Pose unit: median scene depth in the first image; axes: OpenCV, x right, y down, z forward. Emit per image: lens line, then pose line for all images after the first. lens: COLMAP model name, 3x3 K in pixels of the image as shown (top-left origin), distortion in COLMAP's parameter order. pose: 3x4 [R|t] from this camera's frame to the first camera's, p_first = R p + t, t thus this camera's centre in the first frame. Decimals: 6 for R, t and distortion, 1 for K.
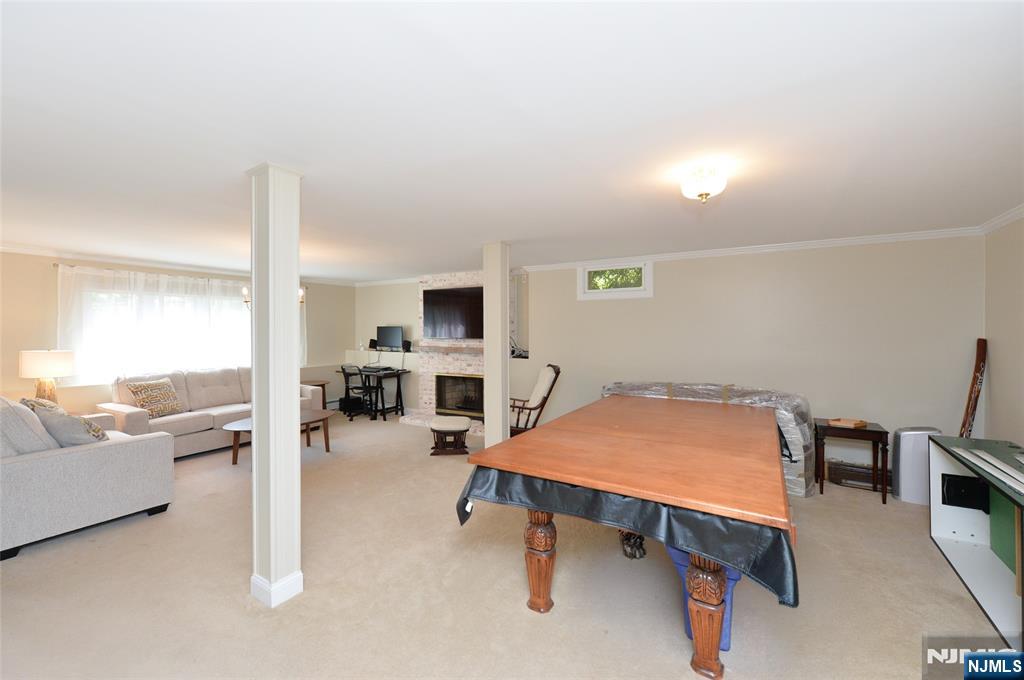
lens RADIAL K [[416.0, 0, 509.6], [0, 416.0, 332.5], [0, 0, 1]] dist [0.015550, 0.000157]
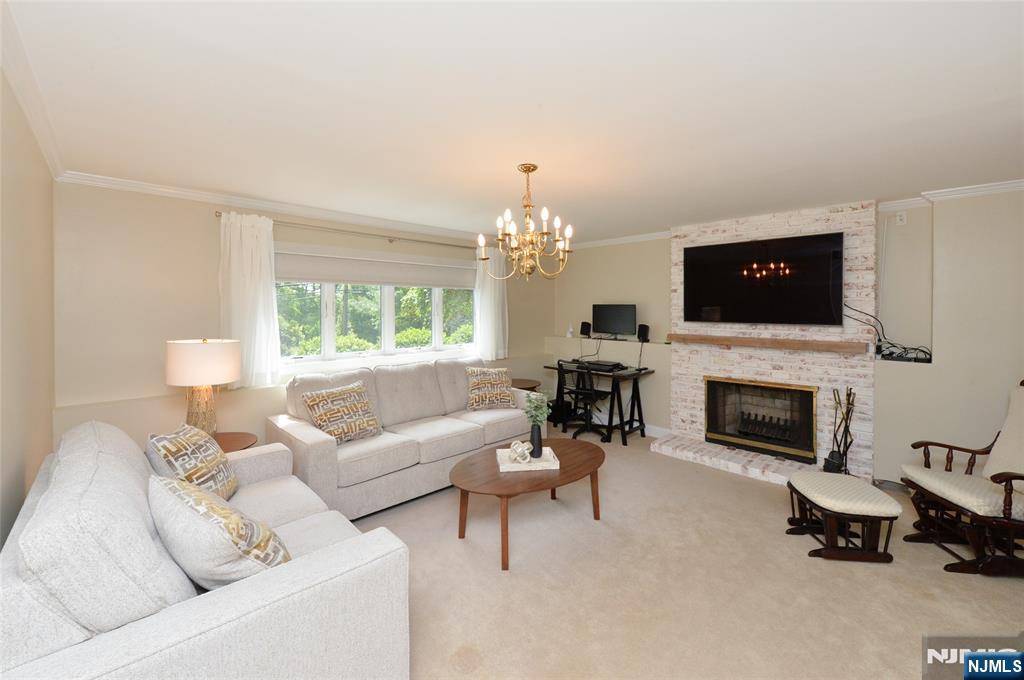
lens RADIAL K [[416.0, 0, 529.7], [0, 416.0, 314.1], [0, 0, 1]] dist [0.015550, 0.000157]
pose [[0.976718, 0.005516, -0.214457, -0.302499], [-0.004806, 0.999981, 0.003829, -0.000149], [0.214474, -0.002709, 0.976726, 0.311636]]
